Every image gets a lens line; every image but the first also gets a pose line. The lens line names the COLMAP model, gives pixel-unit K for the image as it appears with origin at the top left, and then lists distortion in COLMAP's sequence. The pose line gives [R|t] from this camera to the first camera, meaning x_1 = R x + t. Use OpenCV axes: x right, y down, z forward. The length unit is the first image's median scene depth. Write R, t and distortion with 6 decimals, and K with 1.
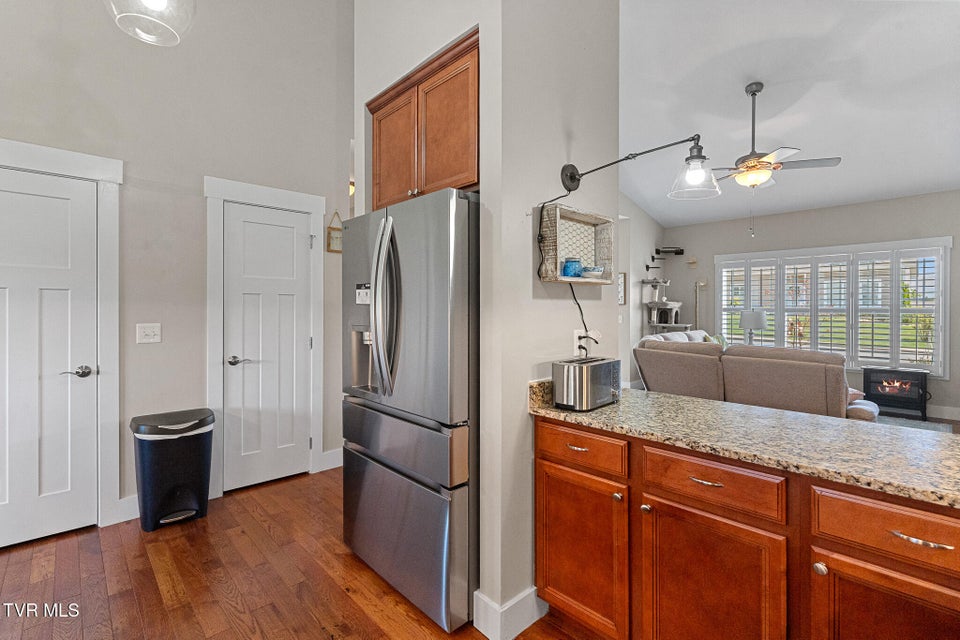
lens RADIAL K [[437.3, 0, 477.4], [0, 437.3, 315.0], [0, 0, 1]] dist [-0.000393, -0.000025]
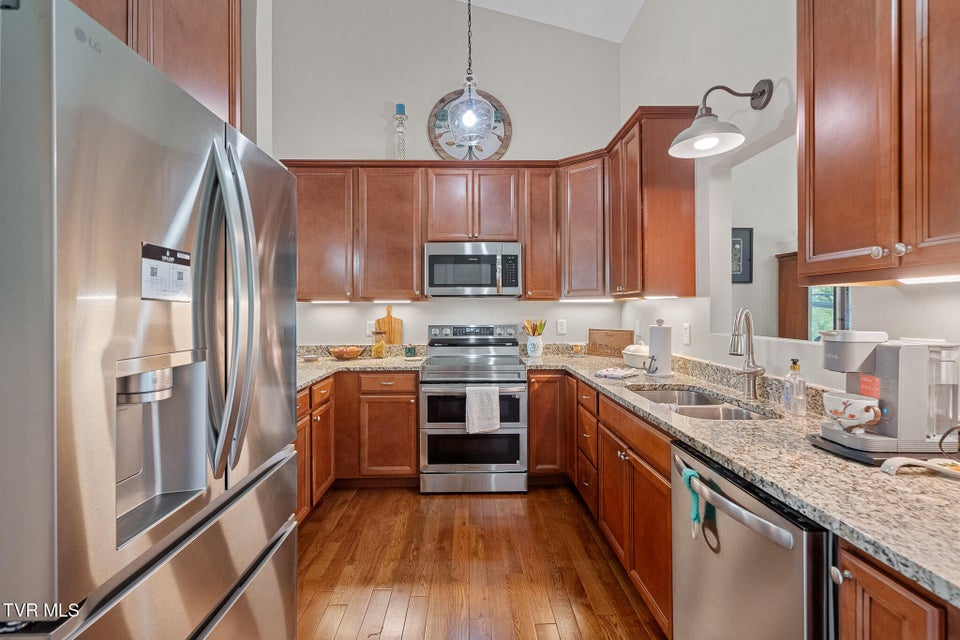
lens RADIAL K [[437.3, 0, 476.2], [0, 437.3, 309.6], [0, 0, 1]] dist [-0.000393, -0.000025]
pose [[-0.747015, 0.000458, 0.664807, -1.087695], [0.010224, 0.999889, 0.010800, -0.026383], [-0.664729, 0.014864, -0.746937, 1.649641]]
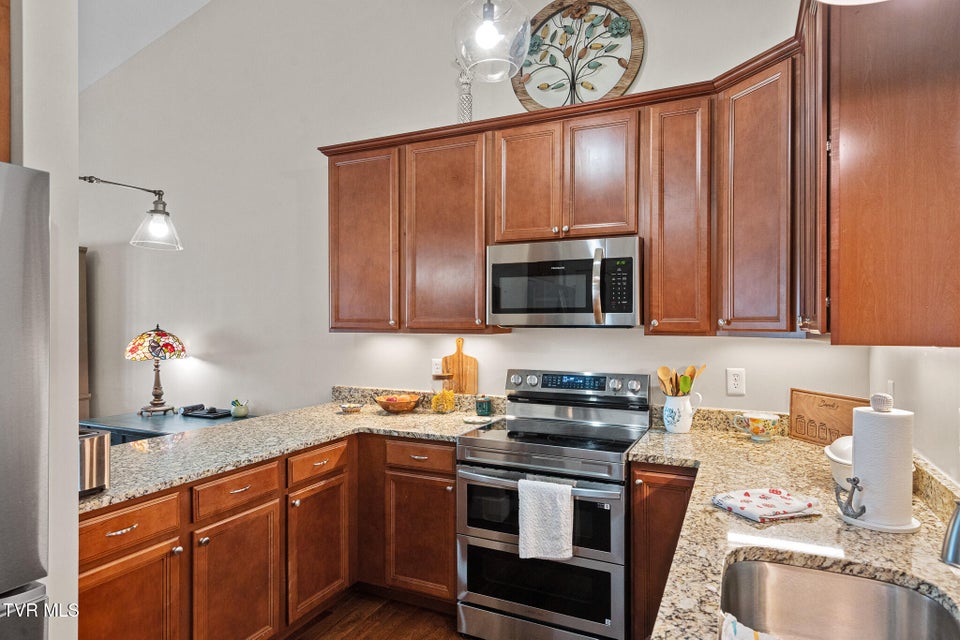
lens RADIAL K [[551.1, 0, 483.5], [0, 551.1, 324.5], [0, 0, 1]] dist [0.017947, 0.001840]
pose [[-0.373595, -0.007509, 0.927561, -1.118806], [0.008007, 0.999904, 0.011319, -0.104669], [-0.927557, 0.011656, -0.373499, 0.839700]]
